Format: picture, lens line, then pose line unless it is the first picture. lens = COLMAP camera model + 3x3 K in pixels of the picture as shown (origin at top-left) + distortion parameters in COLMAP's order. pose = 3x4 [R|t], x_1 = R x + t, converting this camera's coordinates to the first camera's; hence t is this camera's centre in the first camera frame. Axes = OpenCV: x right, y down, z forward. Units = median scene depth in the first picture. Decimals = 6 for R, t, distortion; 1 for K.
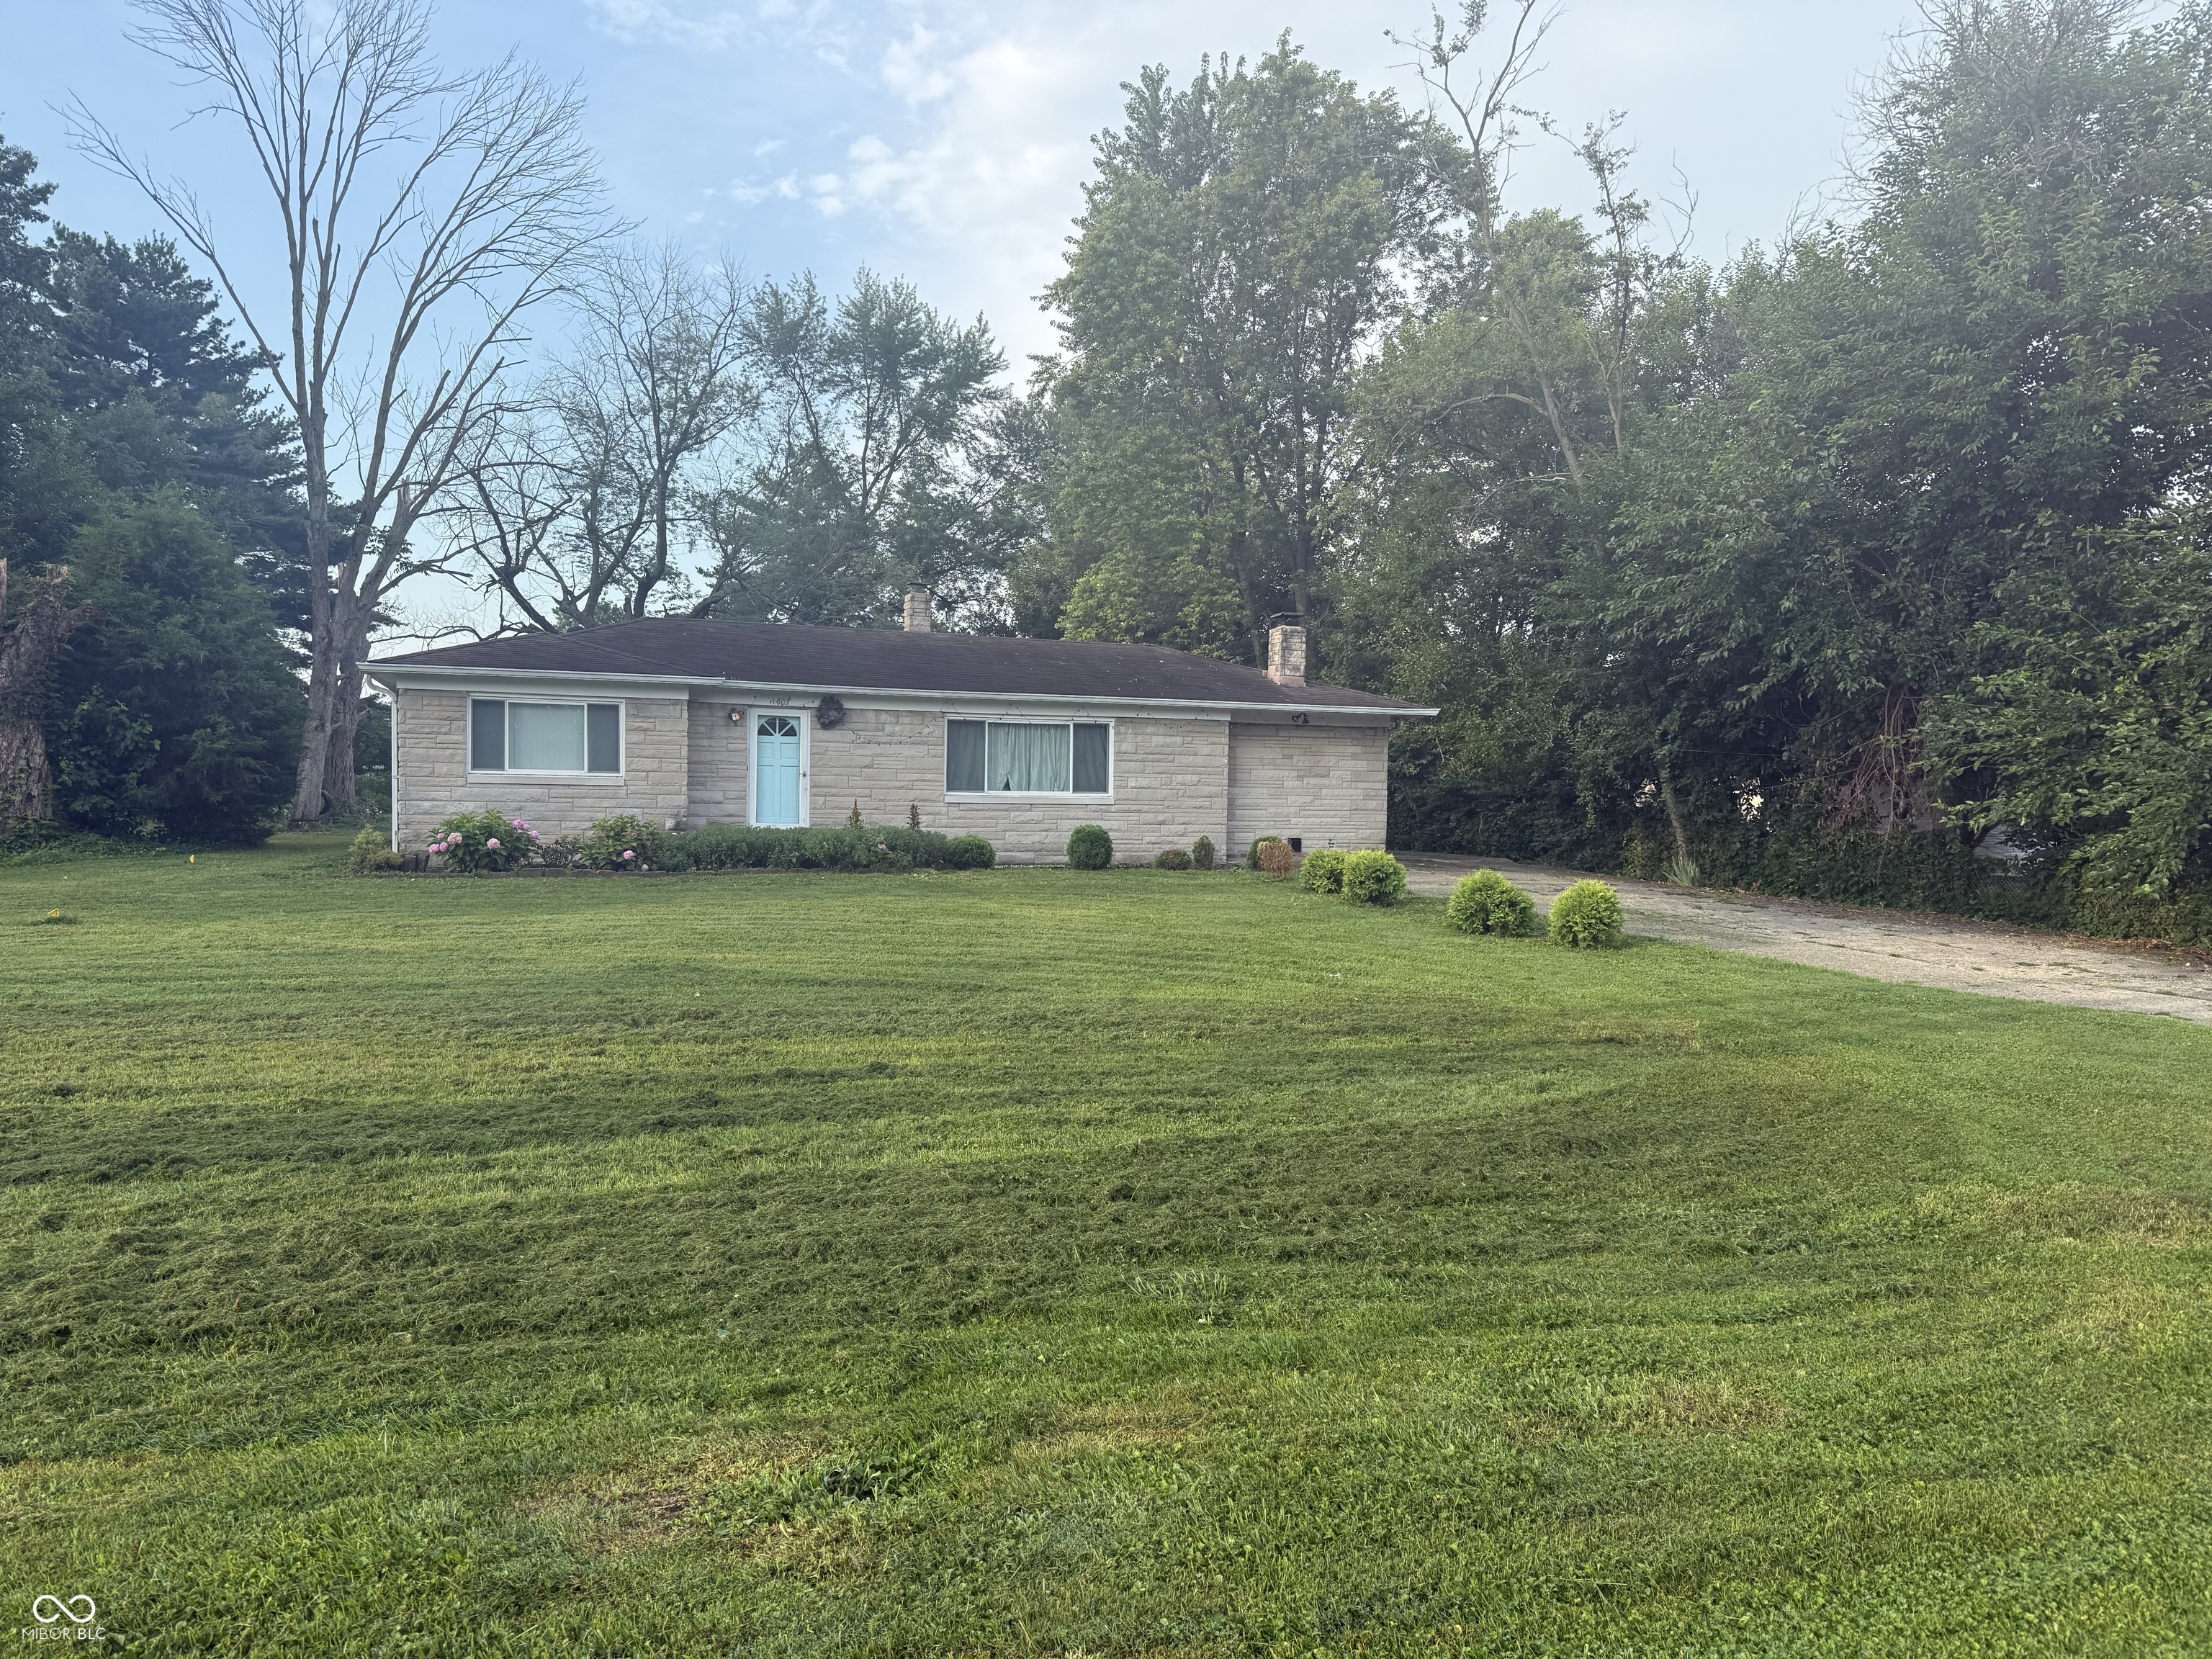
lens RADIAL K [[1667.7, 0, 1106.0], [0, 1667.7, 829.5], [0, 0, 1]] dist [0.101425, -0.176019]
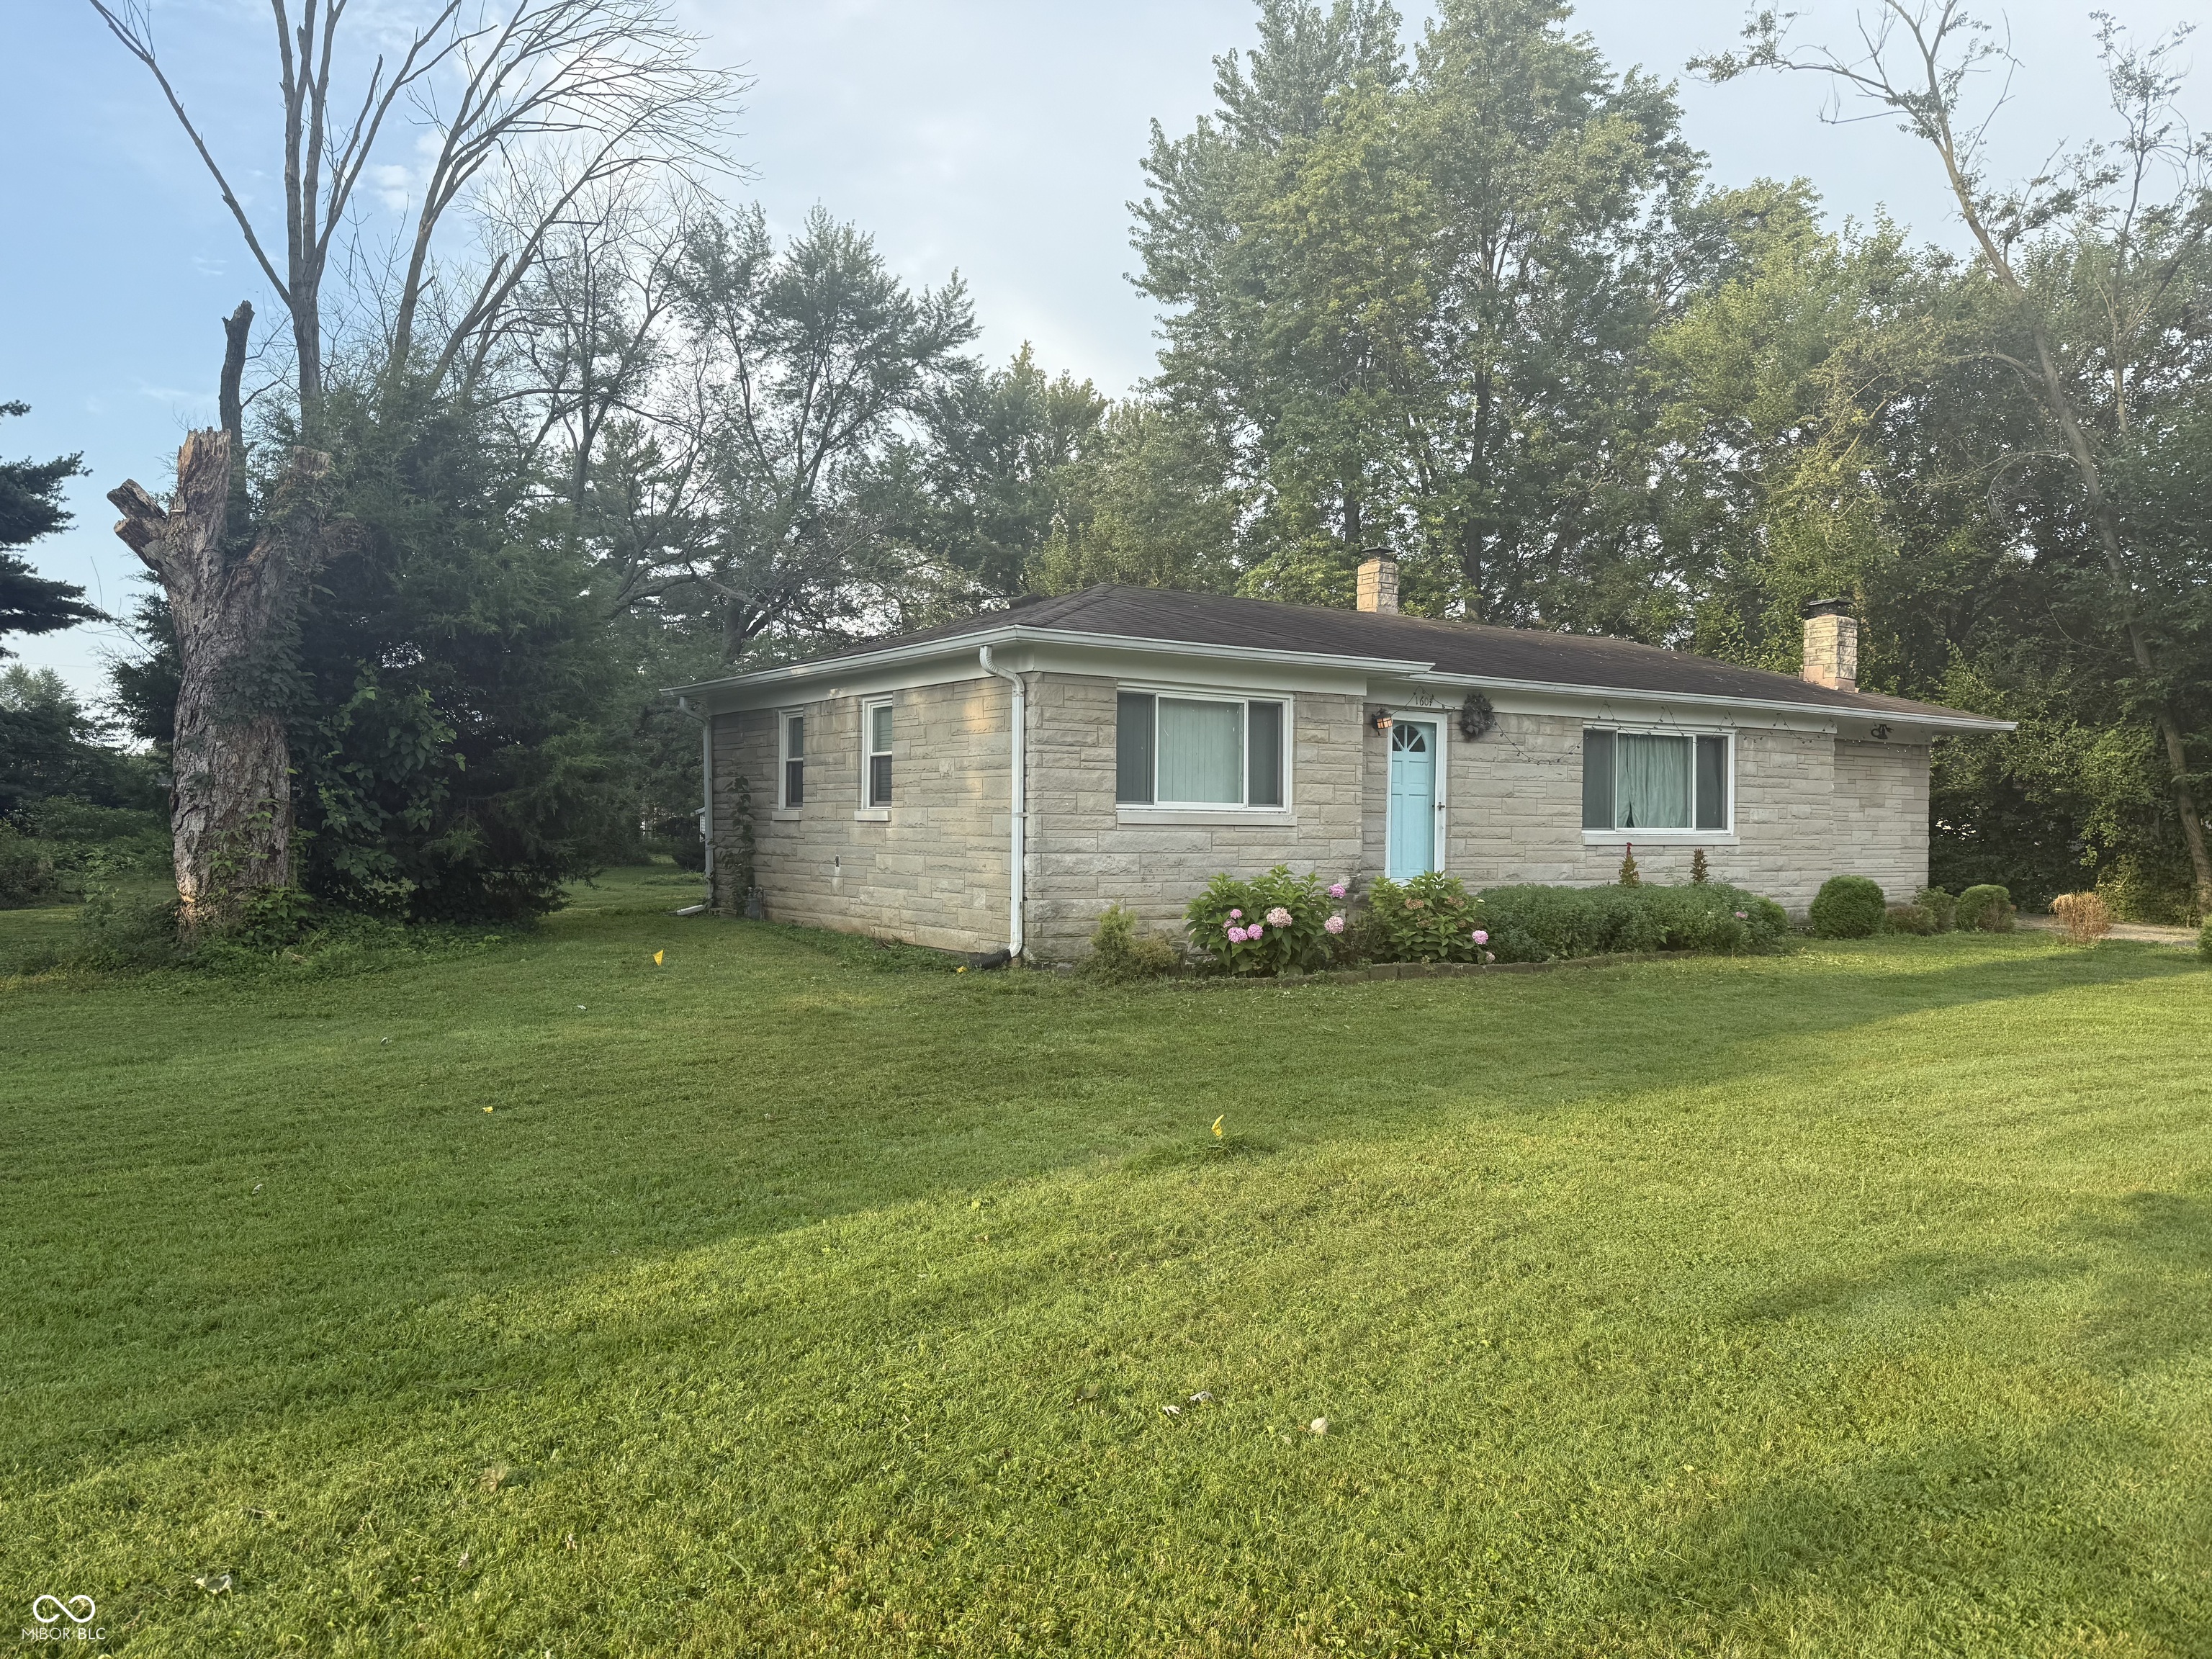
lens RADIAL K [[1585.2, 0, 1042.8], [0, 1585.2, 847.0], [0, 0, 1]] dist [0.010257, -0.006300]
pose [[0.967058, -0.010025, 0.254358, -0.483880], [0.009771, 0.999950, 0.002263, -0.018296], [-0.254368, 0.000297, 0.967108, 0.385771]]
